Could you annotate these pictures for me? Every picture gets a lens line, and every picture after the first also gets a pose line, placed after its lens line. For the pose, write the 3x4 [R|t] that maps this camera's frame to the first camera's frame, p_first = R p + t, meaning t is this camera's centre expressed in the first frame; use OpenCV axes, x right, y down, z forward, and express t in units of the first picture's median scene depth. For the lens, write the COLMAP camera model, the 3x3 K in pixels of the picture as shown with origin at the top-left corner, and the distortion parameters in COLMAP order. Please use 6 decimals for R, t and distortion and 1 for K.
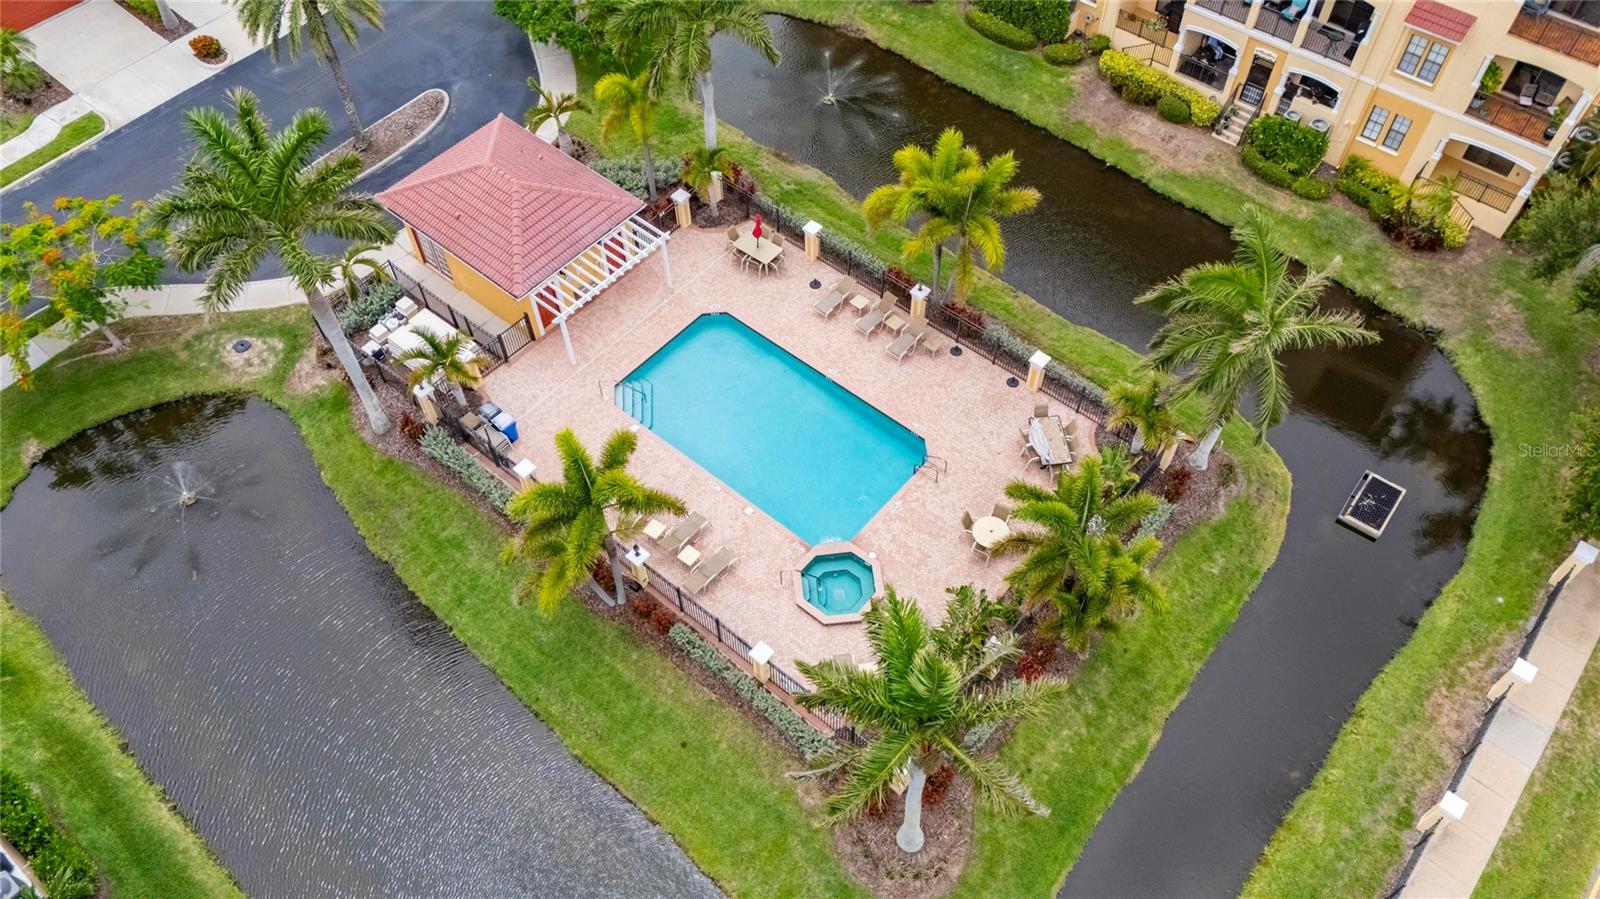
lens RADIAL K [[1185.4, 0, 800.0], [0, 1185.4, 449.5], [0, 0, 1]] dist [0.020166, -0.003689]
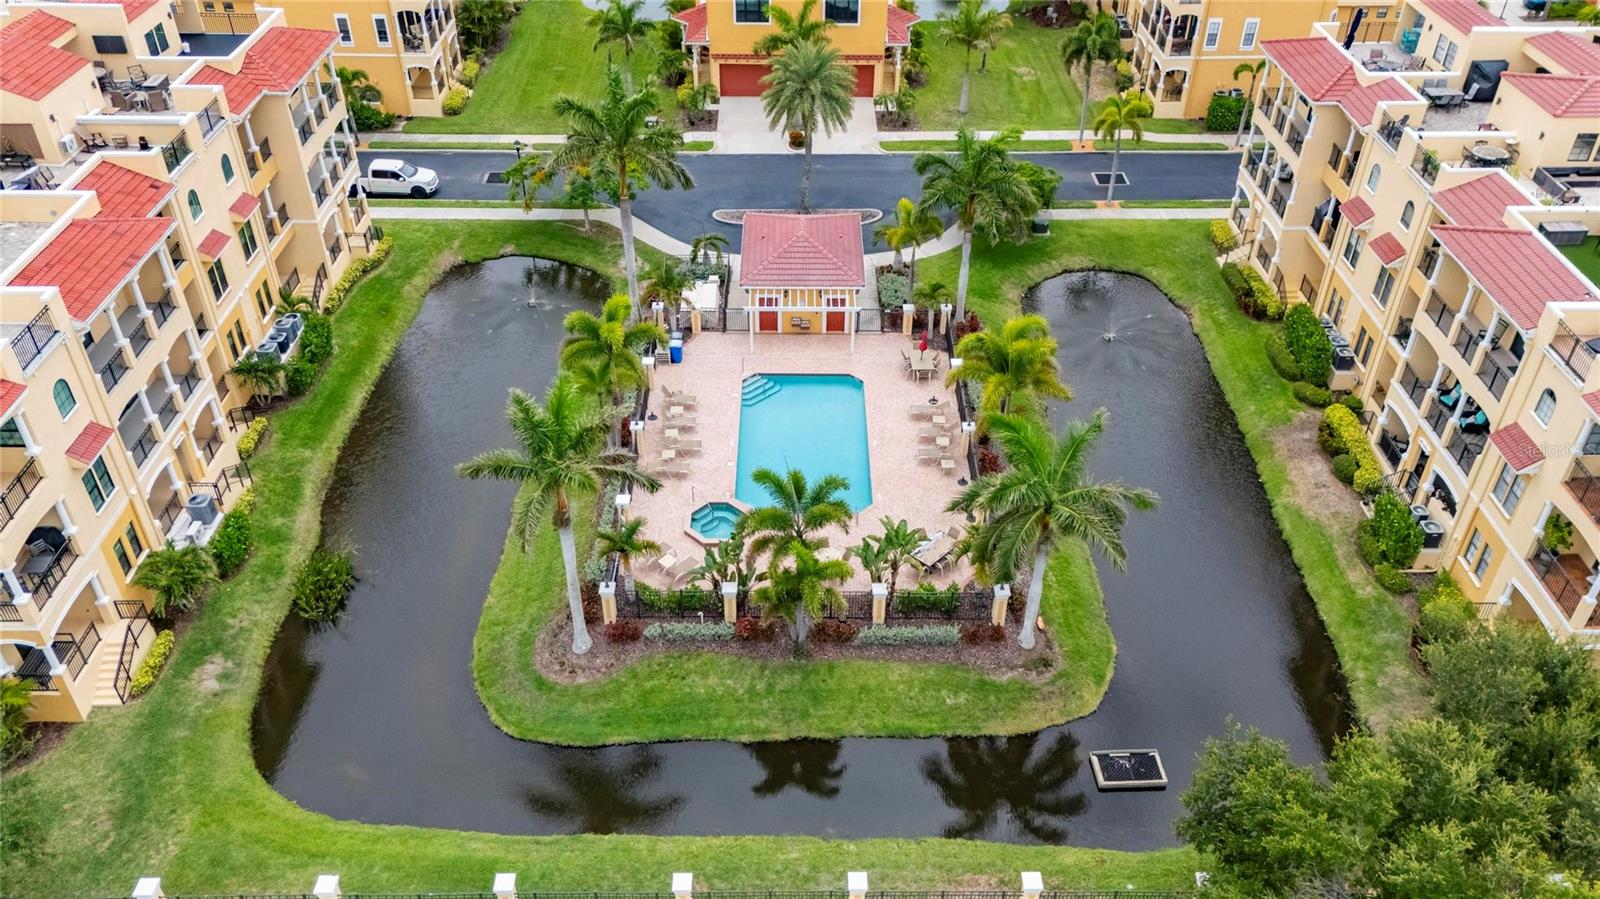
lens RADIAL K [[1185.4, 0, 800.0], [0, 1185.4, 449.5], [0, 0, 1]] dist [0.020166, -0.003689]
pose [[0.652392, 0.474303, -0.591119, 0.649958], [-0.618142, 0.784283, -0.052922, 0.049874], [0.438503, 0.399921, 0.804847, -0.040671]]
